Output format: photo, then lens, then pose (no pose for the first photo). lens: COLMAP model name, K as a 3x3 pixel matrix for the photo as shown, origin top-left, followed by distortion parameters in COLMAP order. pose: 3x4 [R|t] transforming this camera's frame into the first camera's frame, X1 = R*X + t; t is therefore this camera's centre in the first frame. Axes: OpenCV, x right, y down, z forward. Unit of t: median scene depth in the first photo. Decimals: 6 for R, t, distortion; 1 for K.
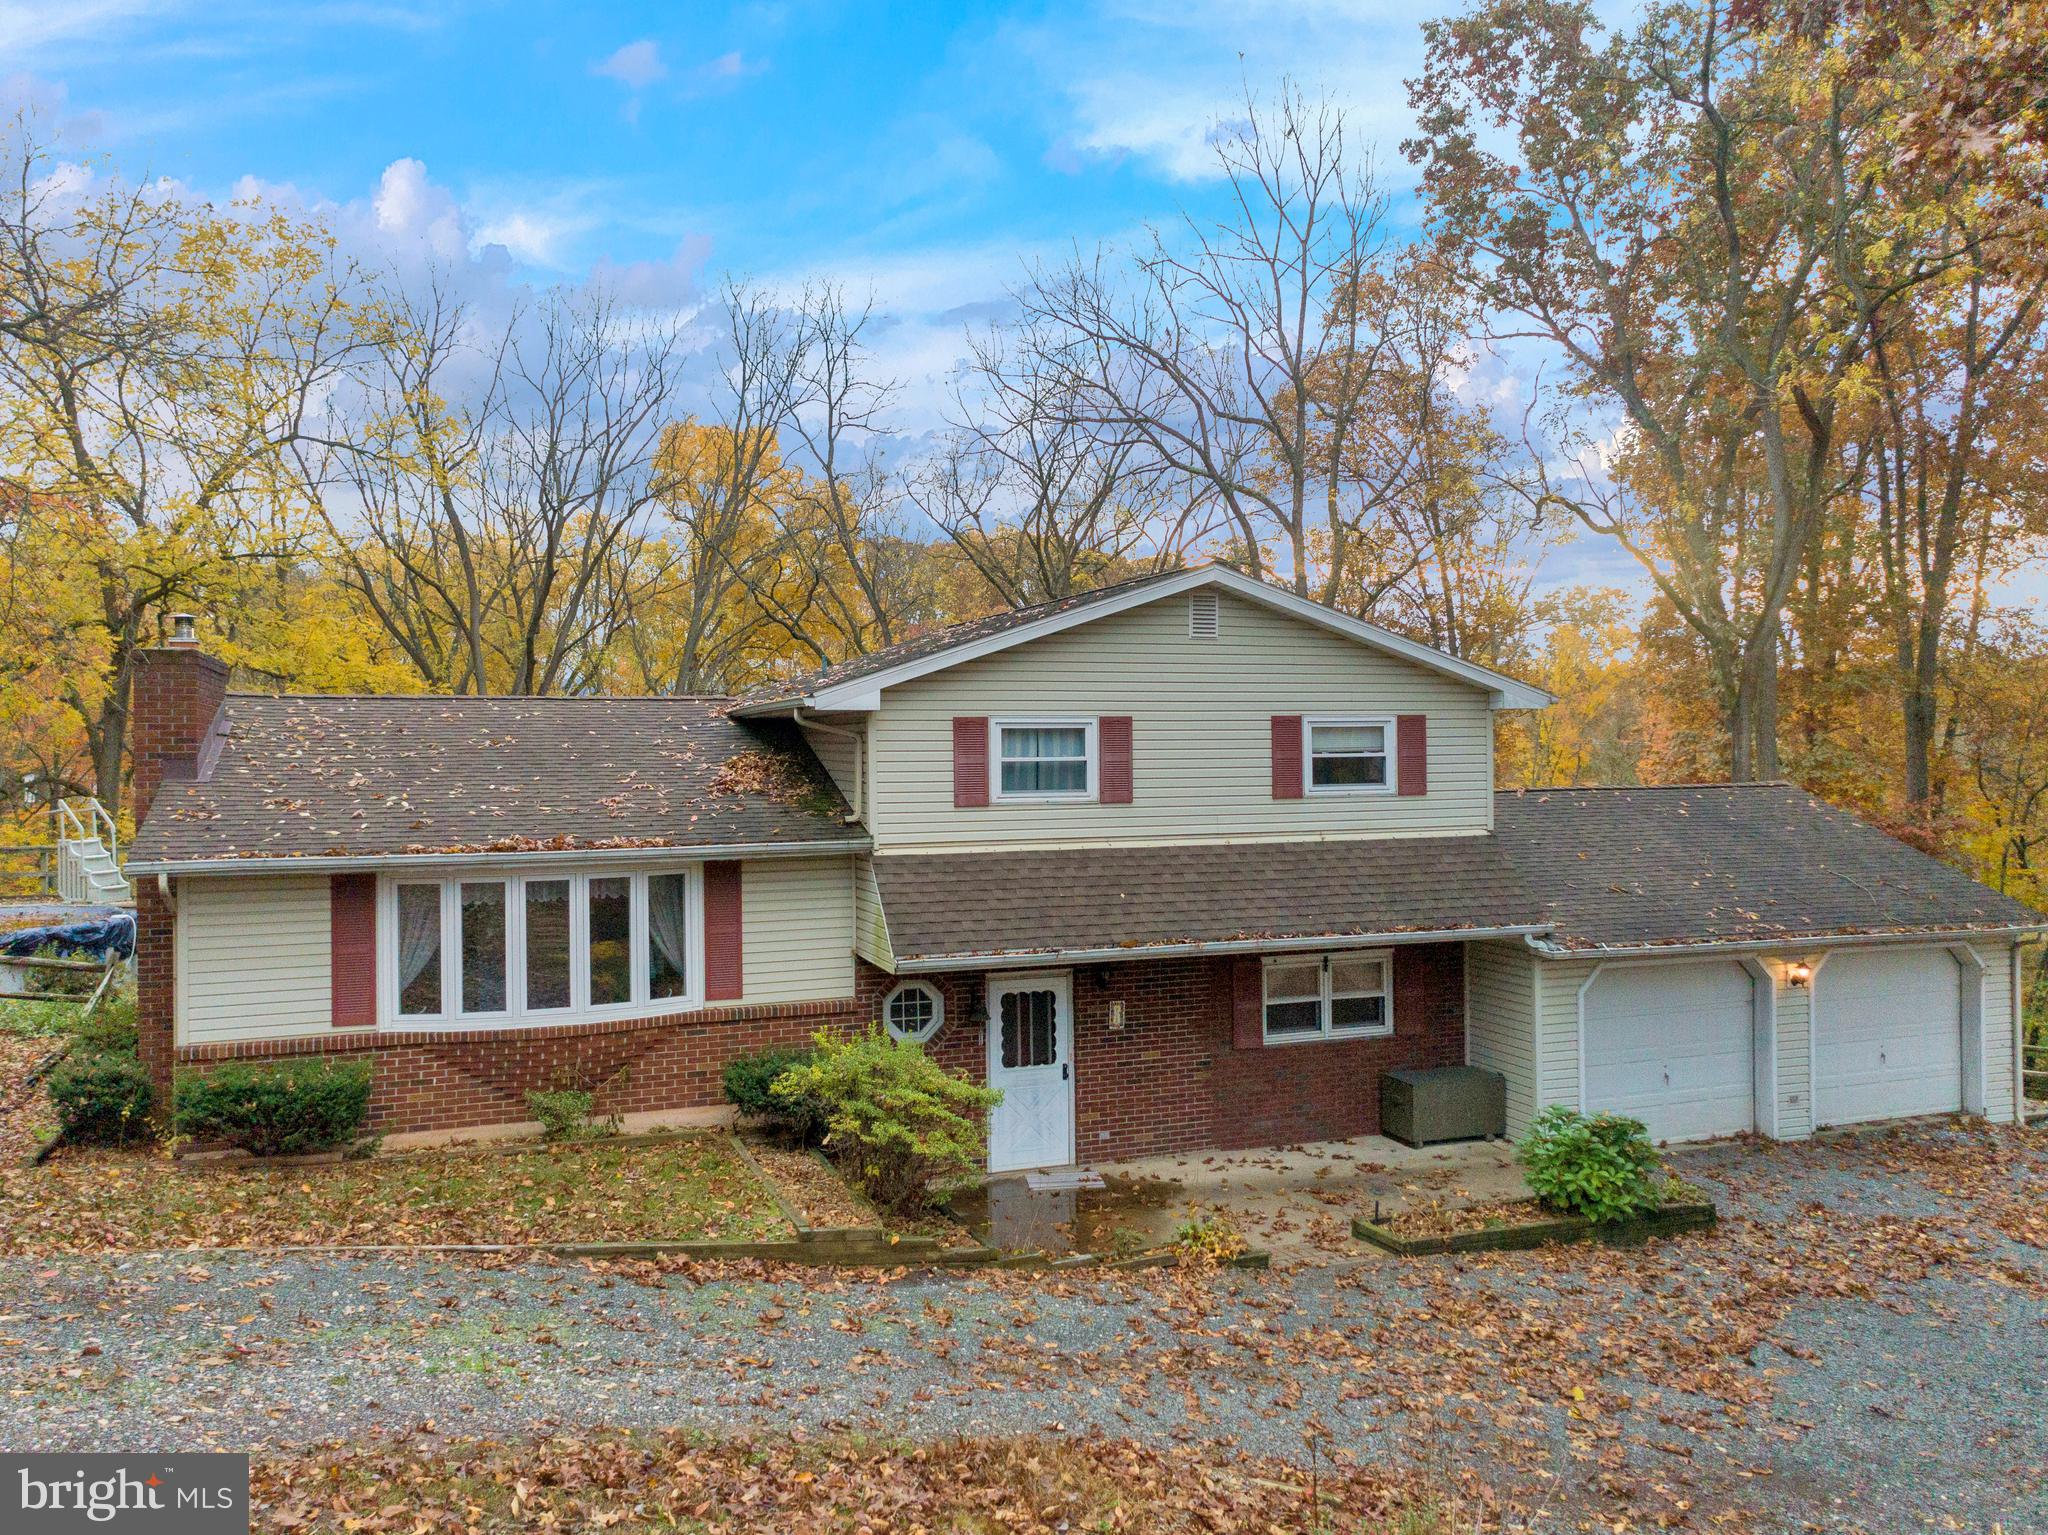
lens RADIAL K [[1545.9, 0, 1027.0], [0, 1545.9, 771.8], [0, 0, 1]] dist [0.019541, 0.012531]
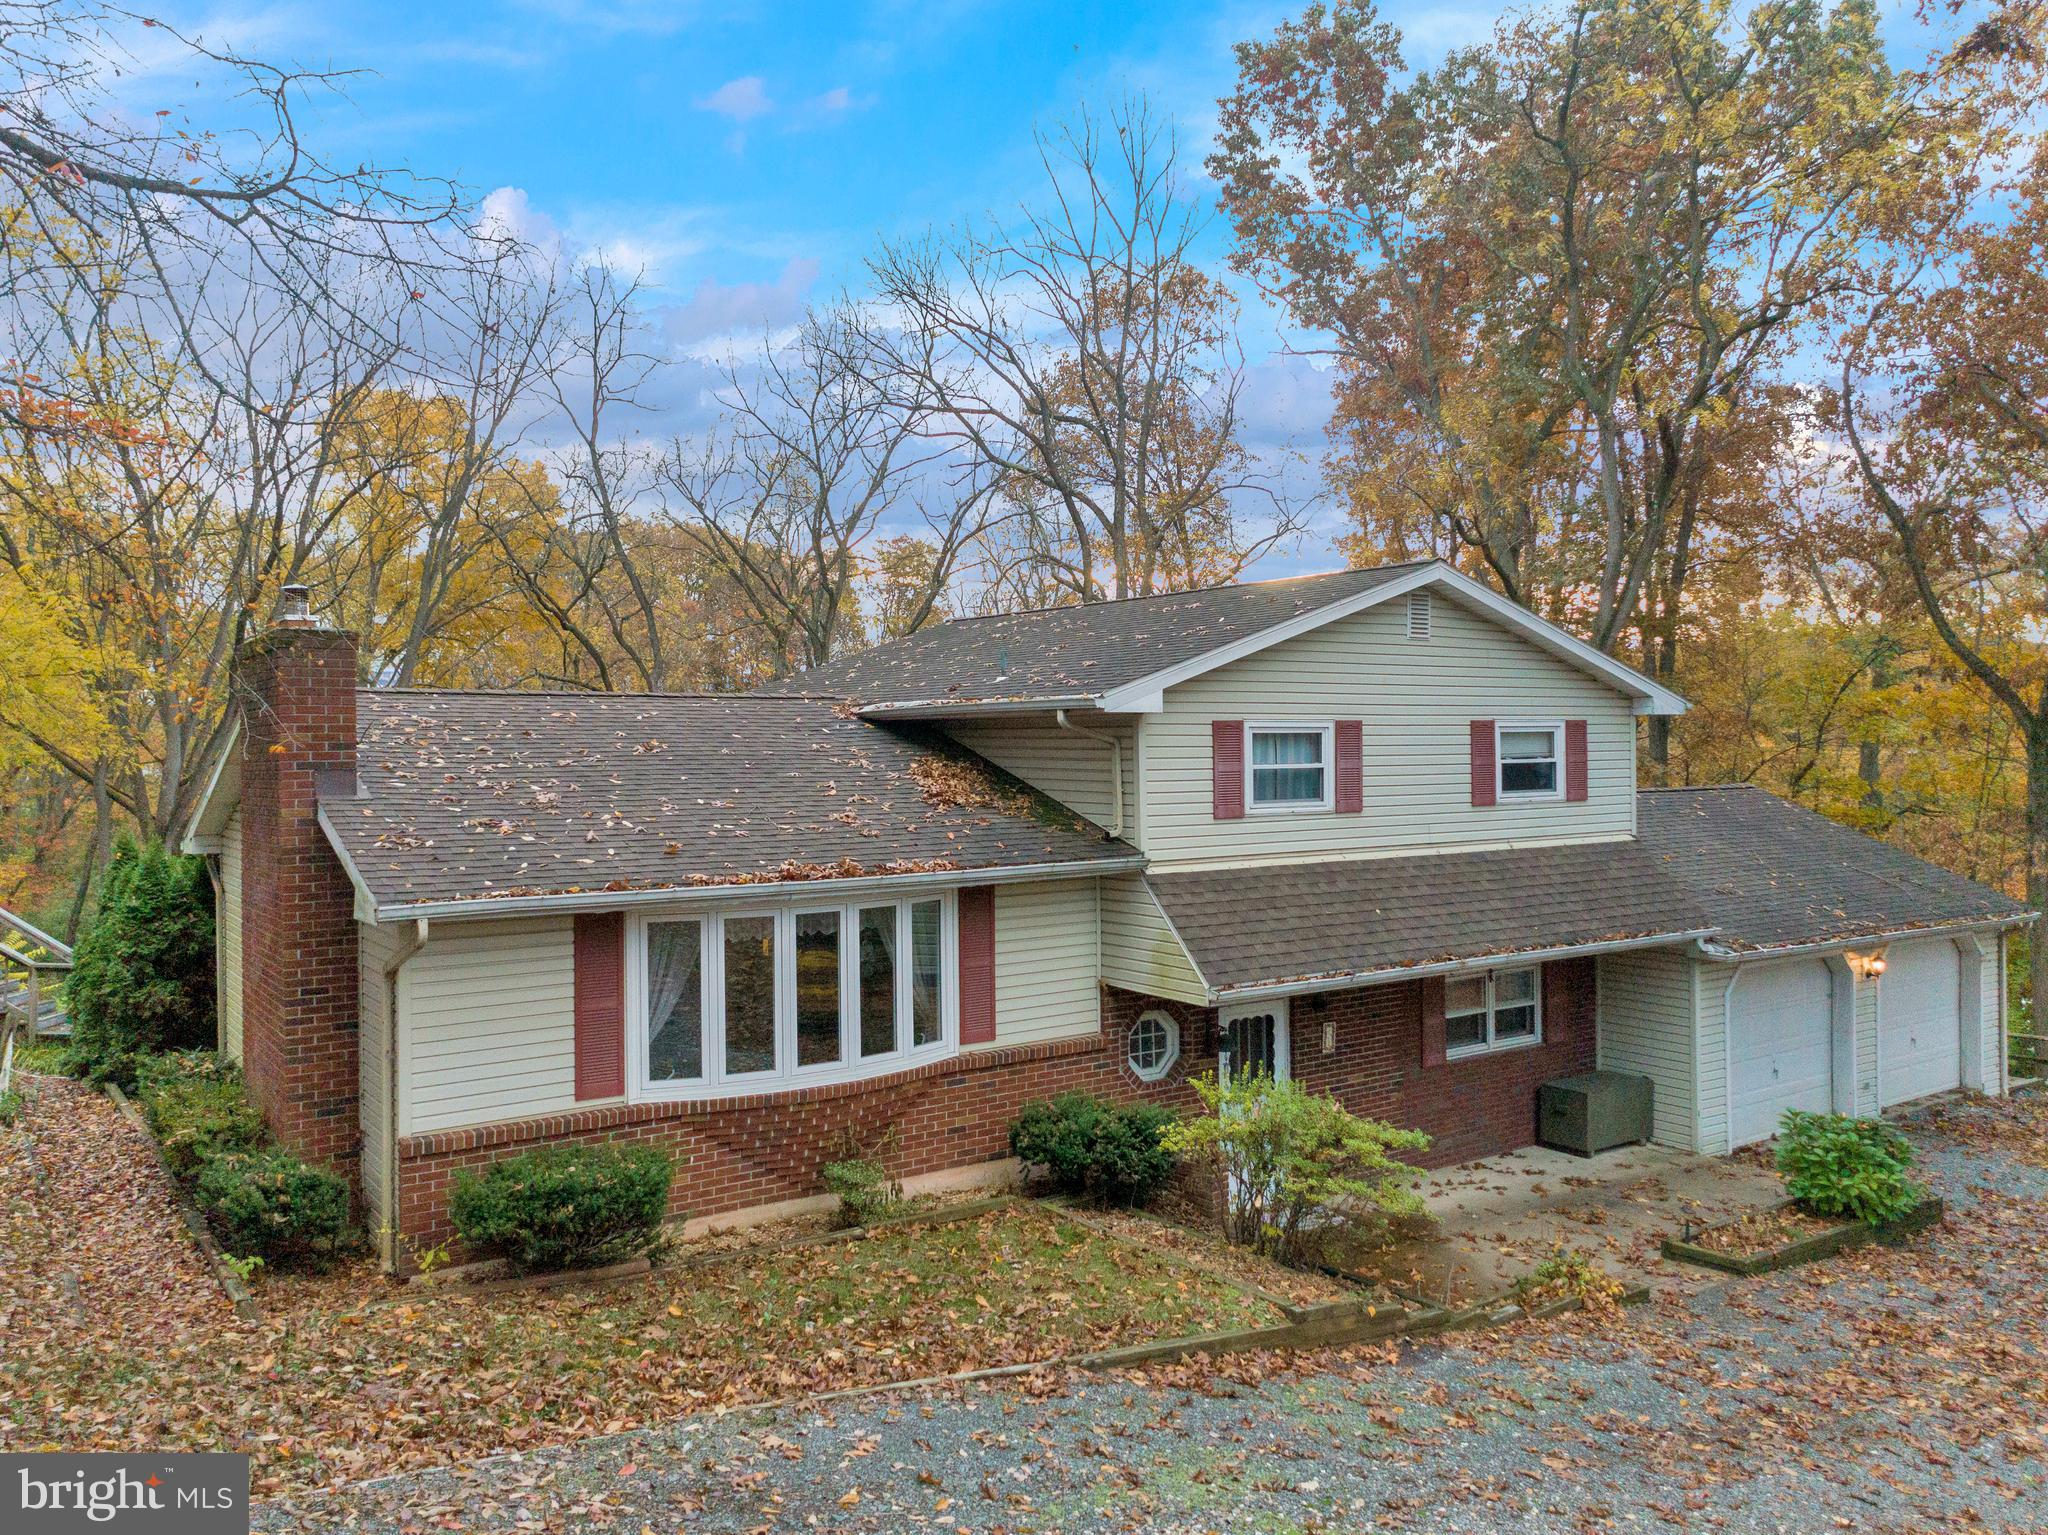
lens RADIAL K [[1545.9, 0, 1028.6], [0, 1545.9, 757.8], [0, 0, 1]] dist [0.019541, 0.012531]
pose [[0.966539, -0.001274, 0.256516, -0.381559], [0.003462, 0.999961, -0.008080, -0.006430], [-0.256496, 0.008698, 0.966506, 0.142360]]
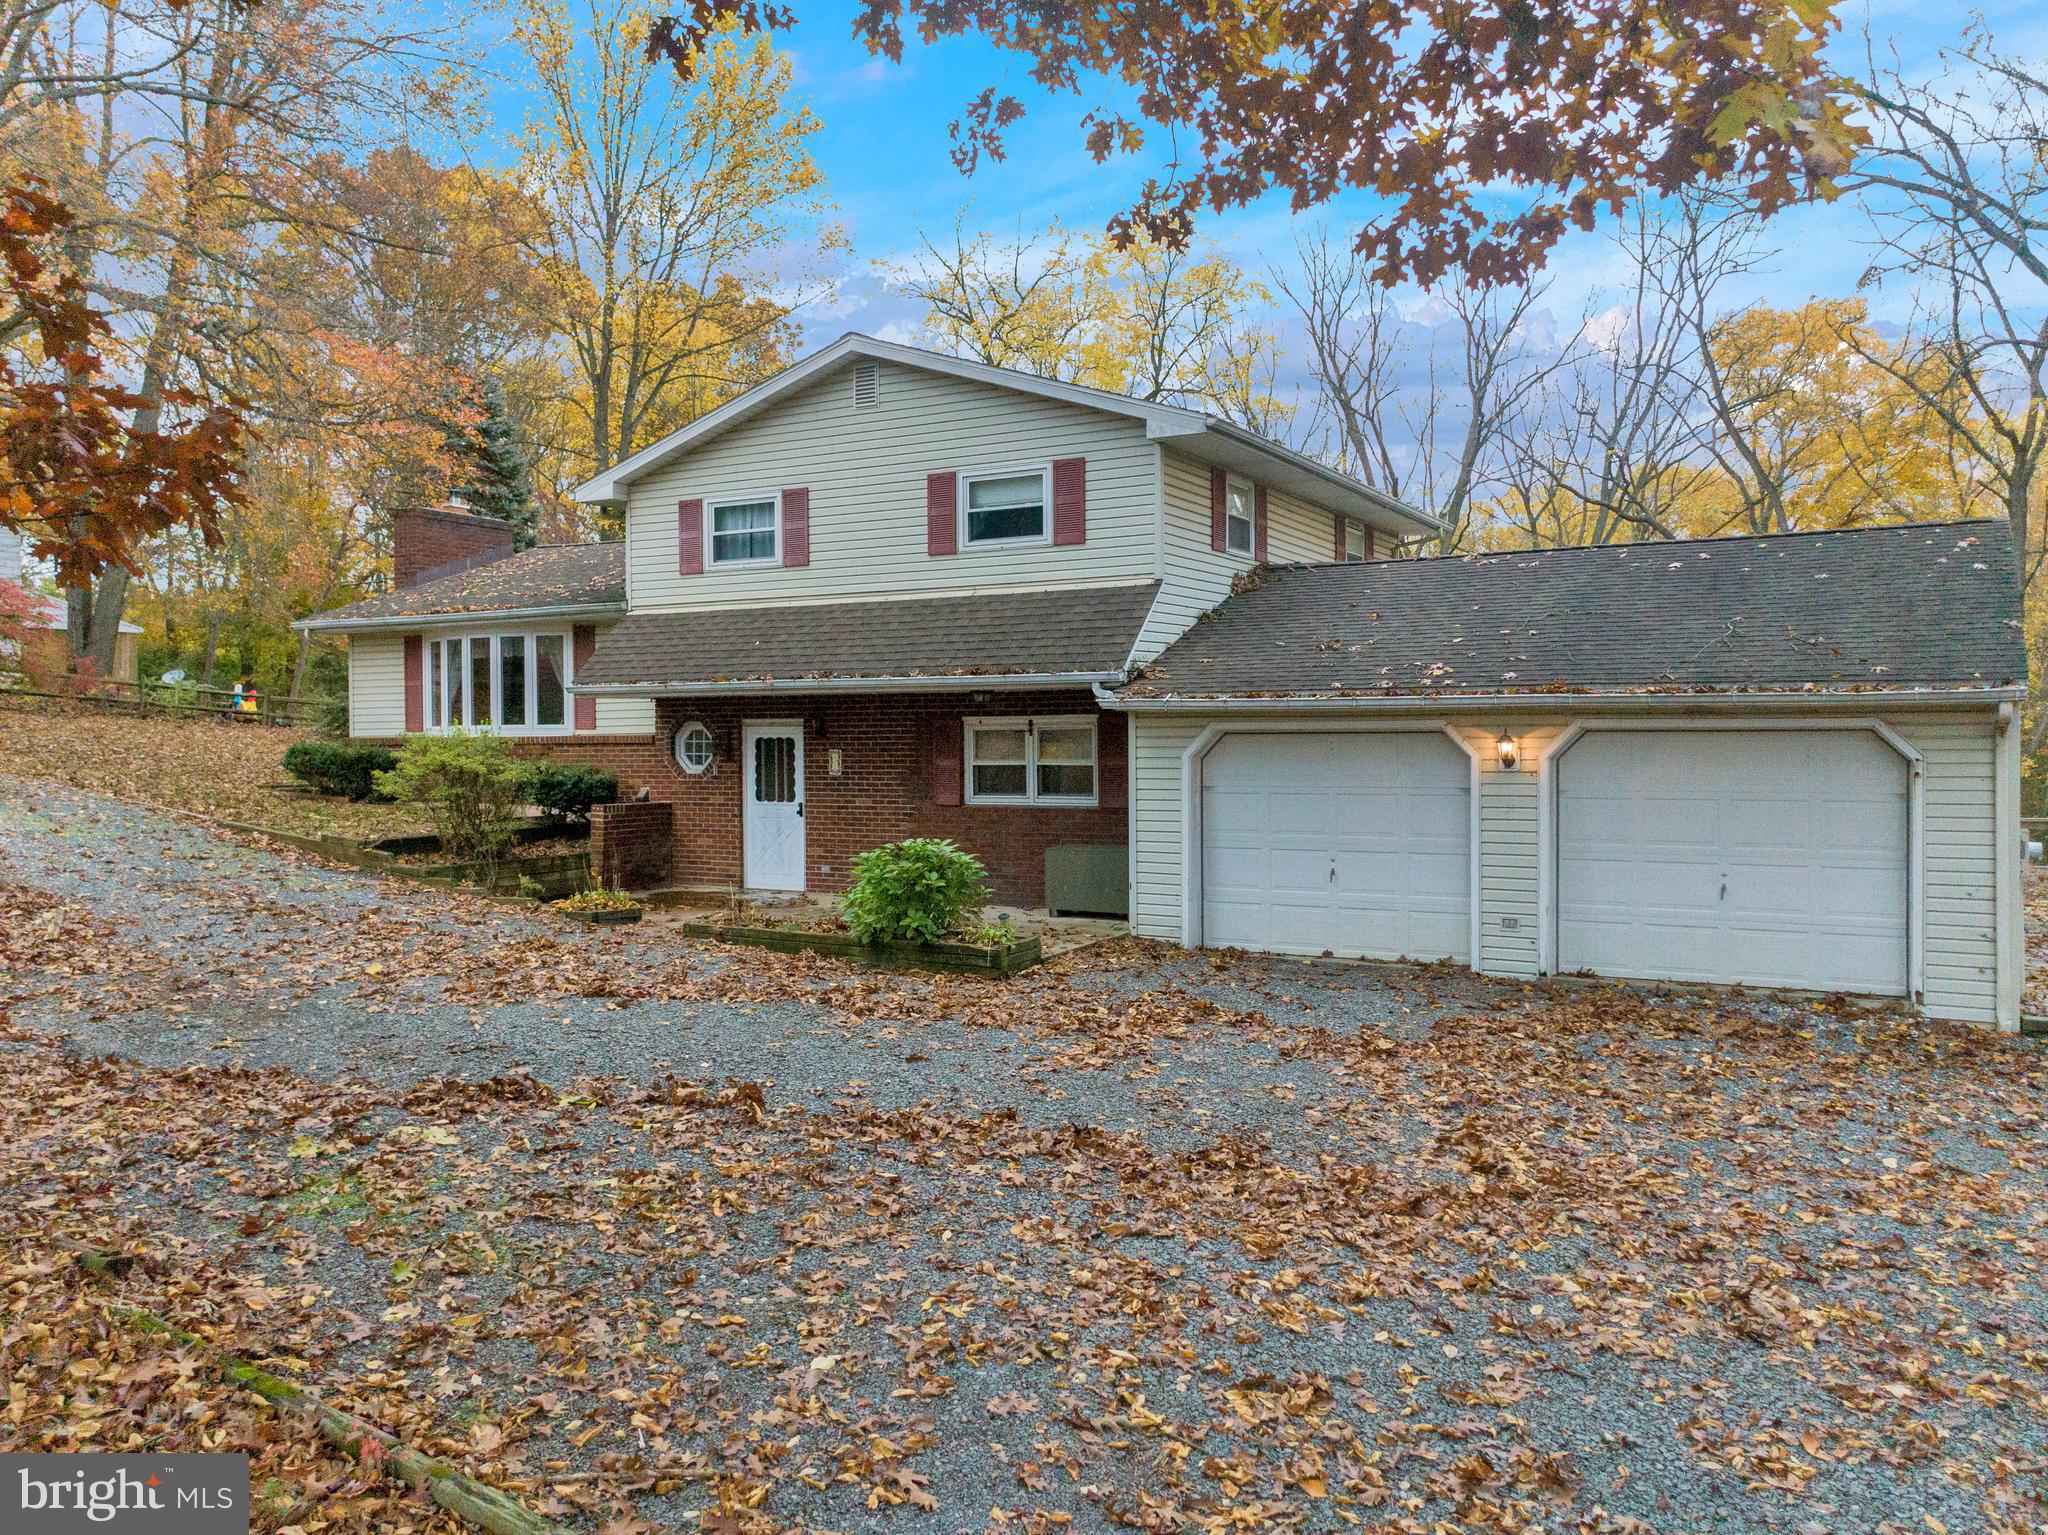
lens RADIAL K [[1545.9, 0, 1019.0], [0, 1545.9, 767.4], [0, 0, 1]] dist [0.019541, 0.012531]
pose [[0.644592, 0.021672, -0.764220, 1.048152], [-0.010538, 0.999755, 0.019463, 0.146002], [0.764454, -0.004493, 0.644662, 0.409050]]
